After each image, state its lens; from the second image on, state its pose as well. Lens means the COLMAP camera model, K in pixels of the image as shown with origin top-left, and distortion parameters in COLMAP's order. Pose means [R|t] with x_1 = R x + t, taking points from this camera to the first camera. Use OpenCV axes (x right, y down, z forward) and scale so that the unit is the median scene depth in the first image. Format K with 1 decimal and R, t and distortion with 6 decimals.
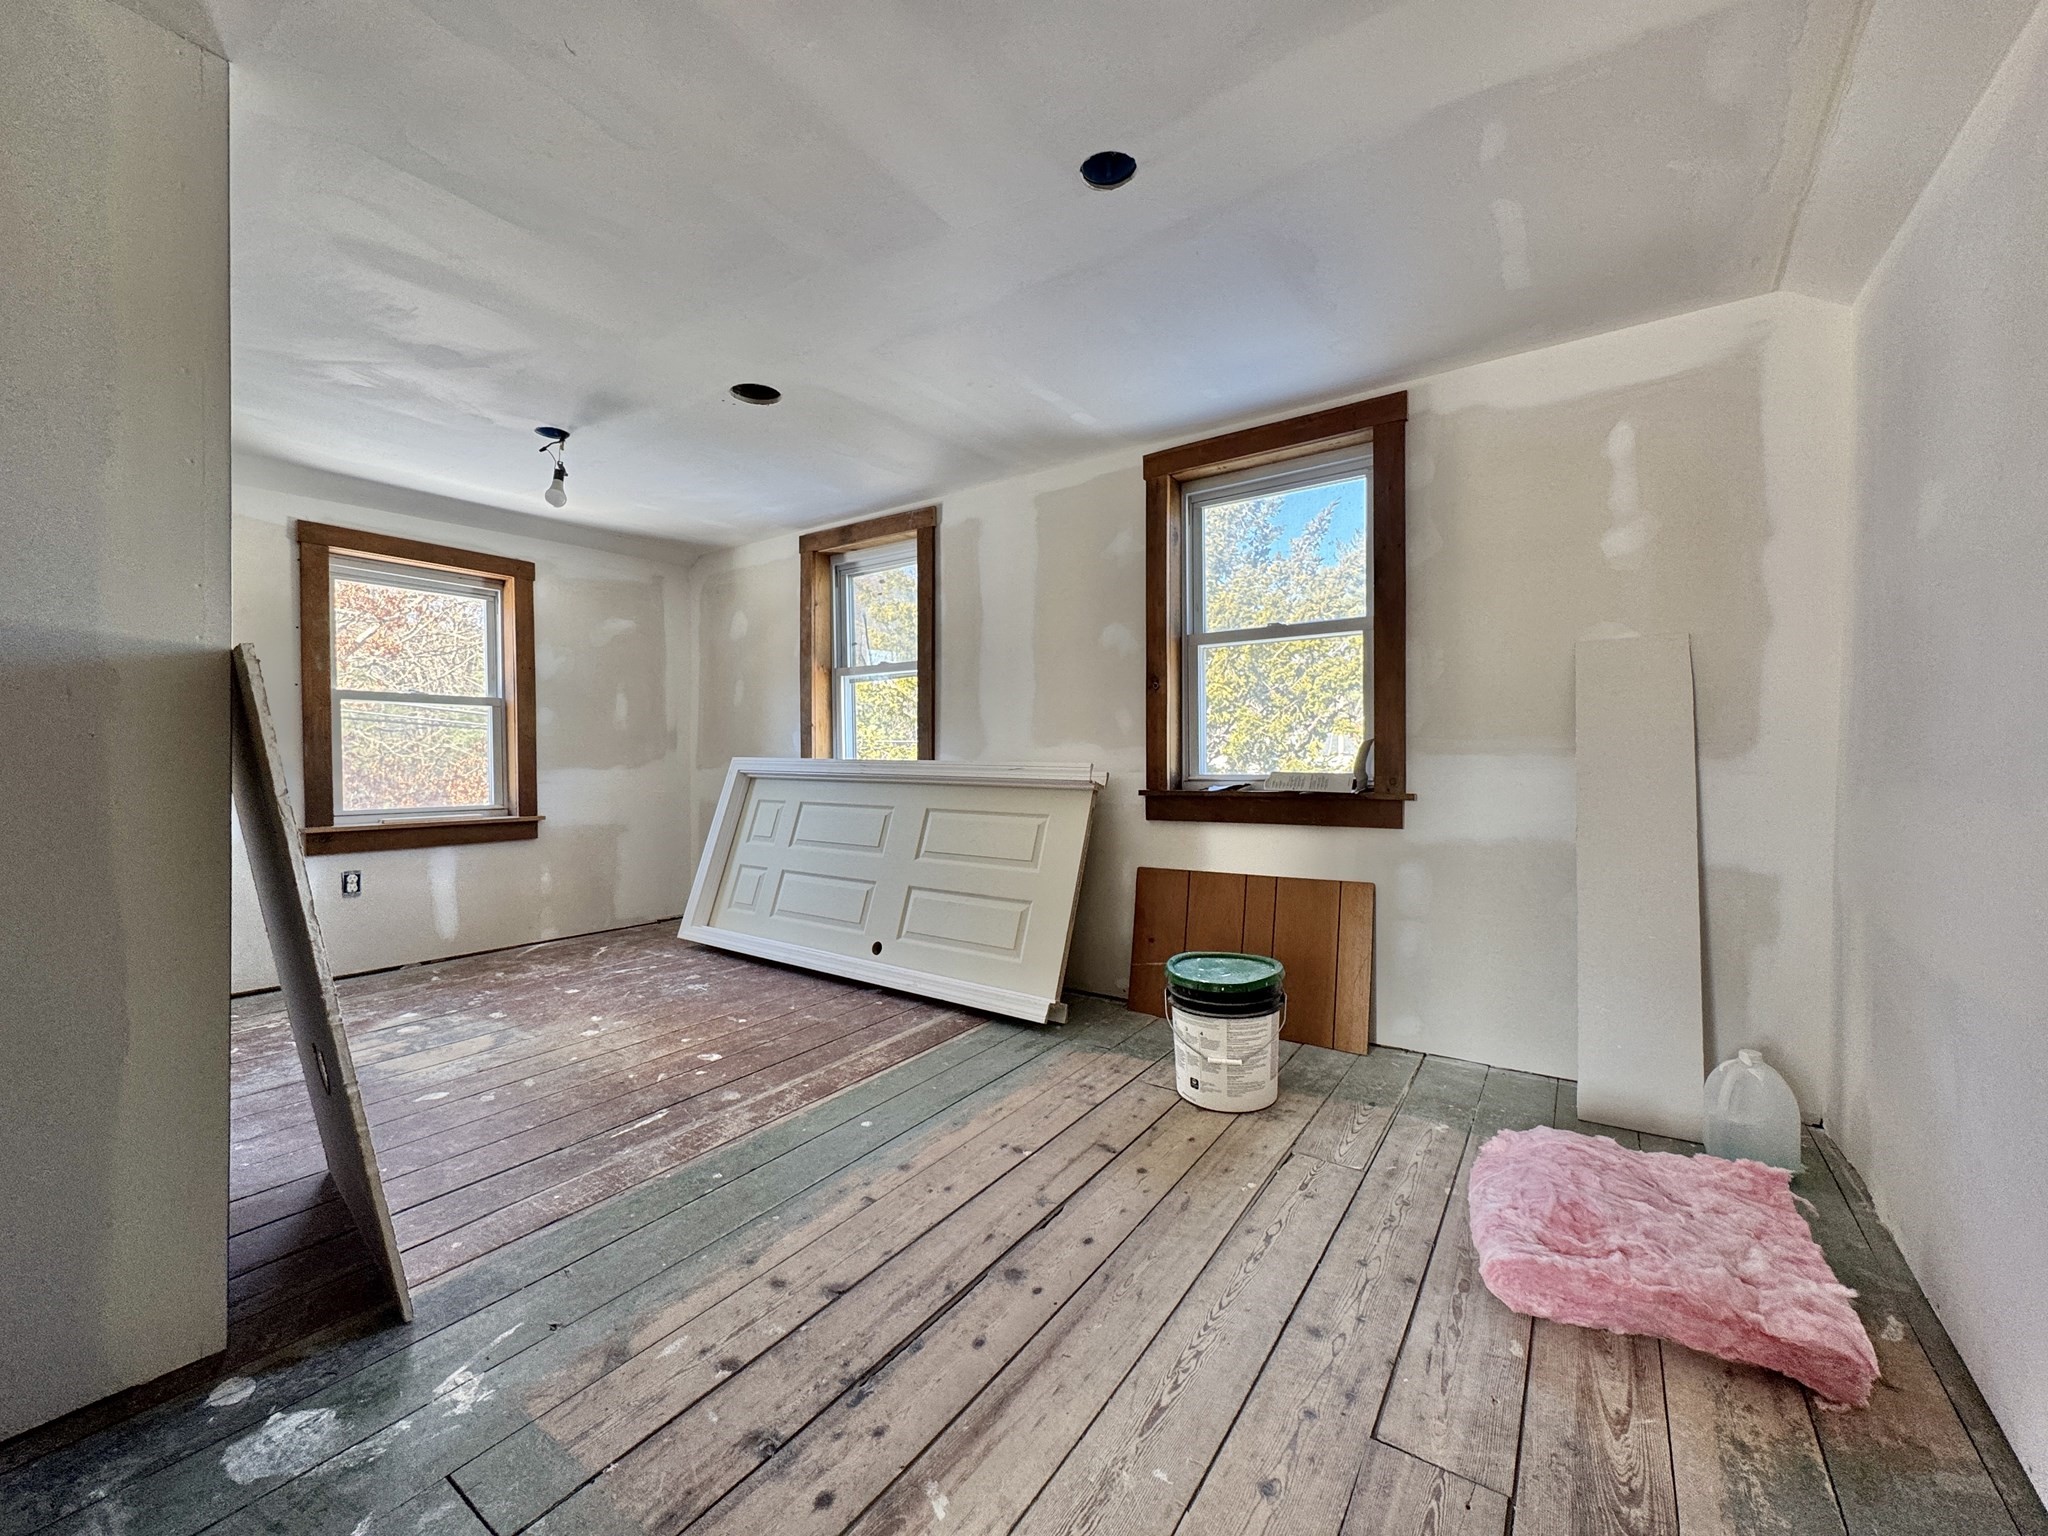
lens RADIAL K [[821.0, 0, 983.2], [0, 821.0, 769.1], [0, 0, 1]] dist [-0.002928, -0.000073]
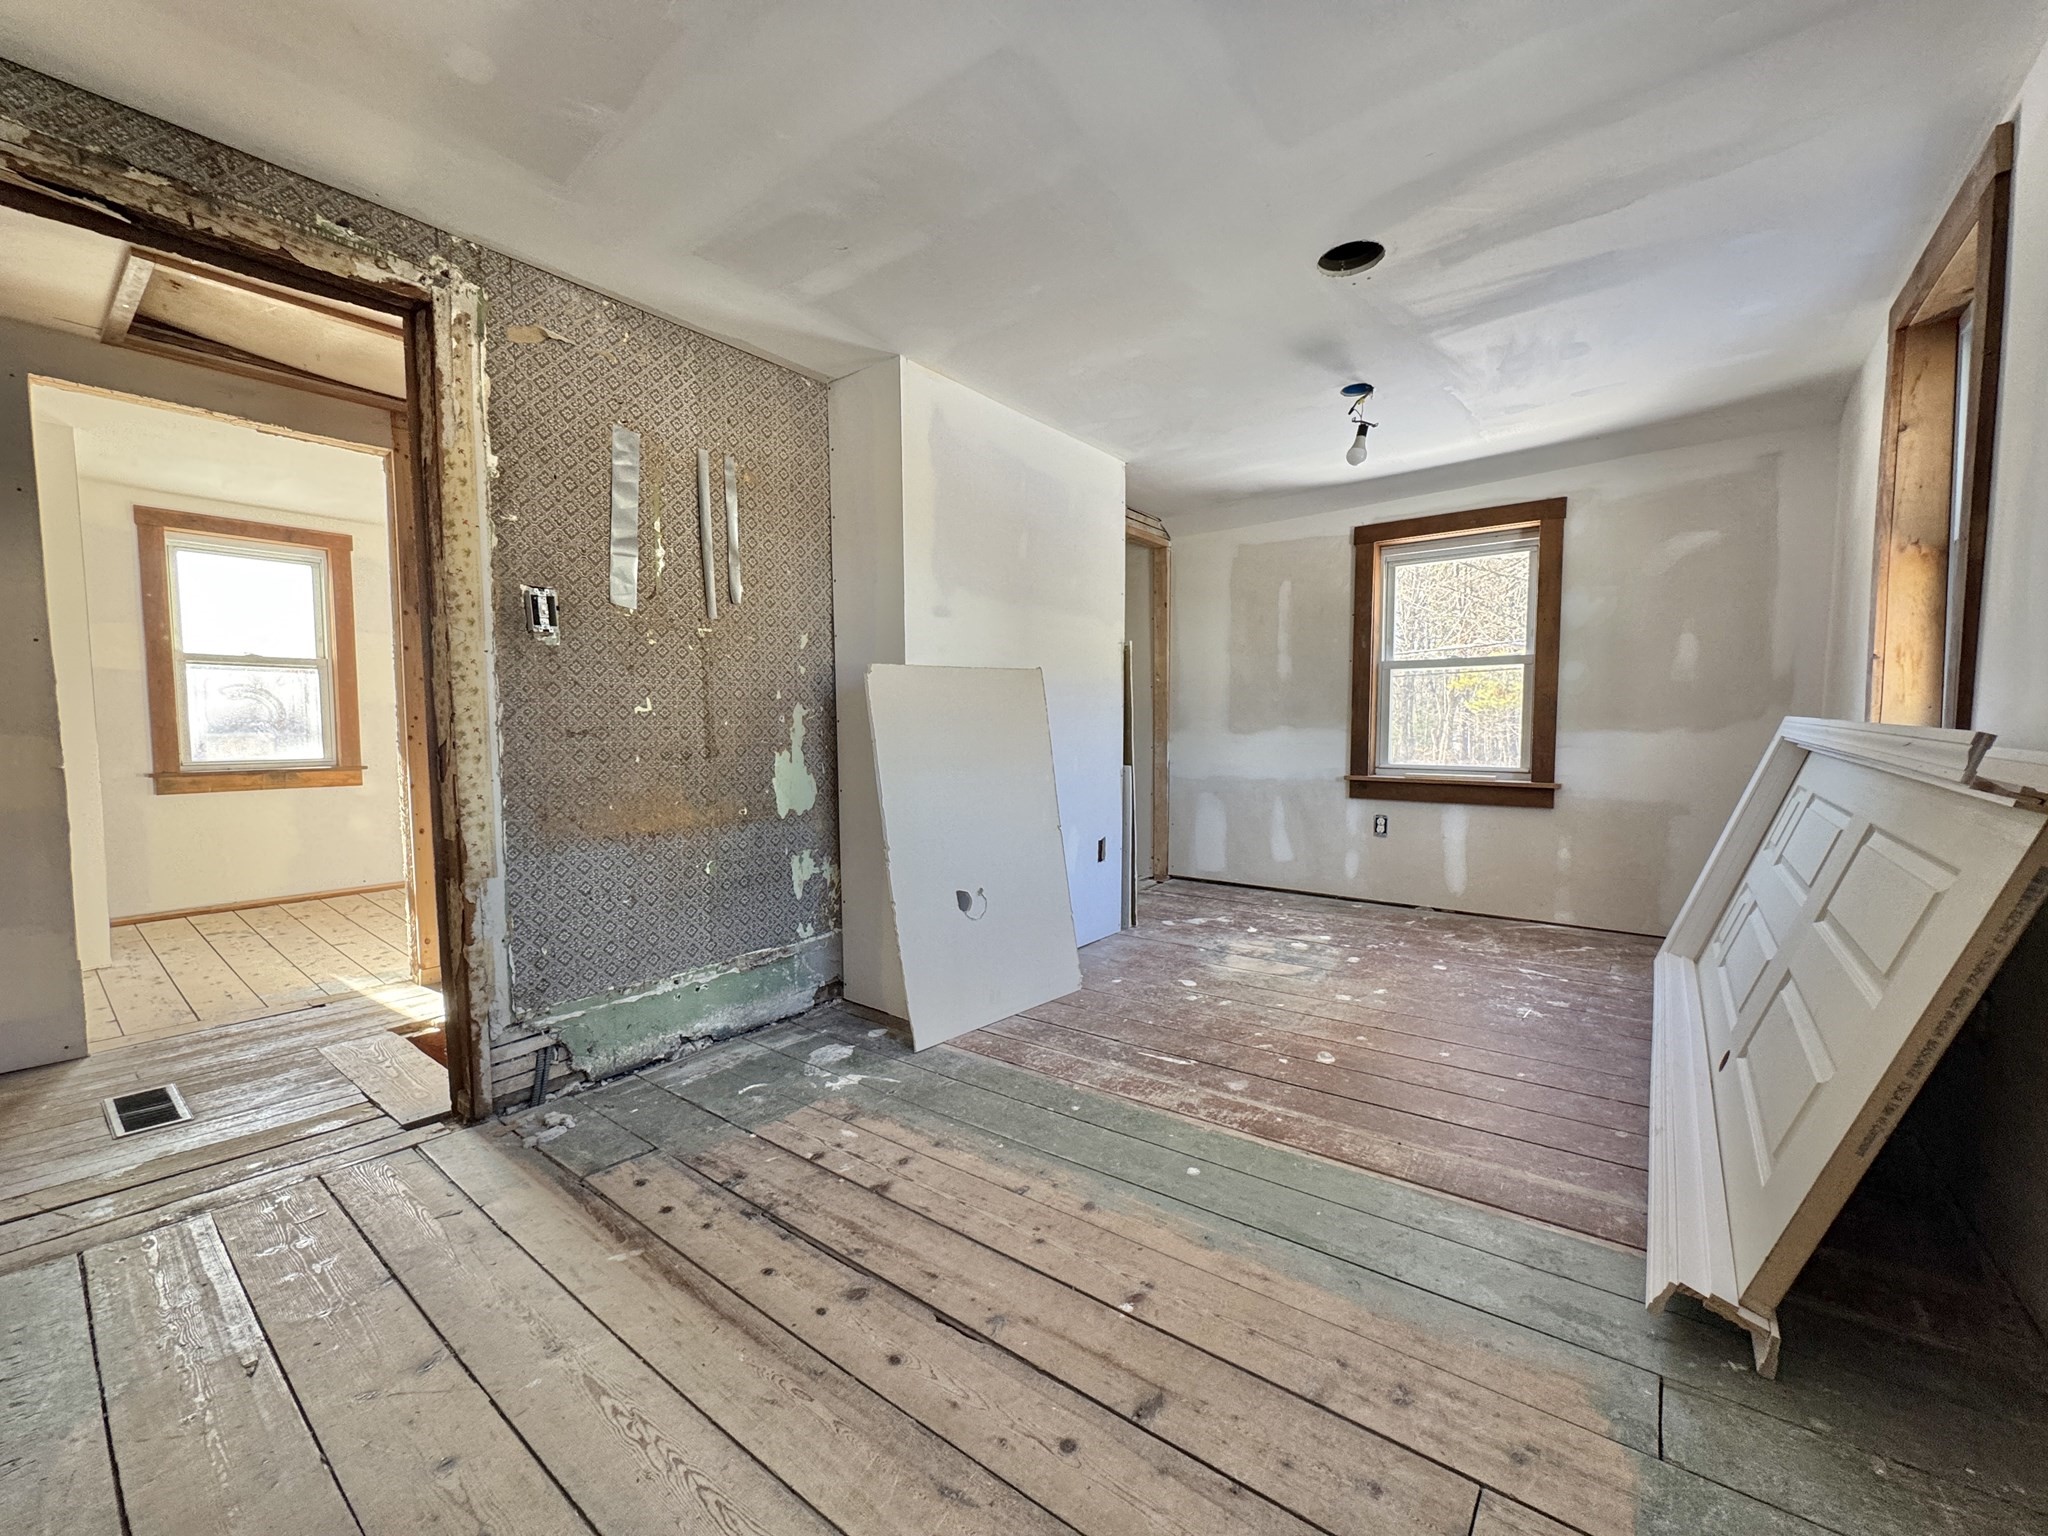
lens RADIAL K [[805.5, 0, 1059.1], [0, 805.5, 771.2], [0, 0, 1]] dist [-0.001634, -0.000333]
pose [[0.004701, 0.062413, -0.998039, 0.536684], [-0.006984, 0.998028, 0.062379, -0.011559], [0.999965, 0.006677, 0.005128, 0.731280]]
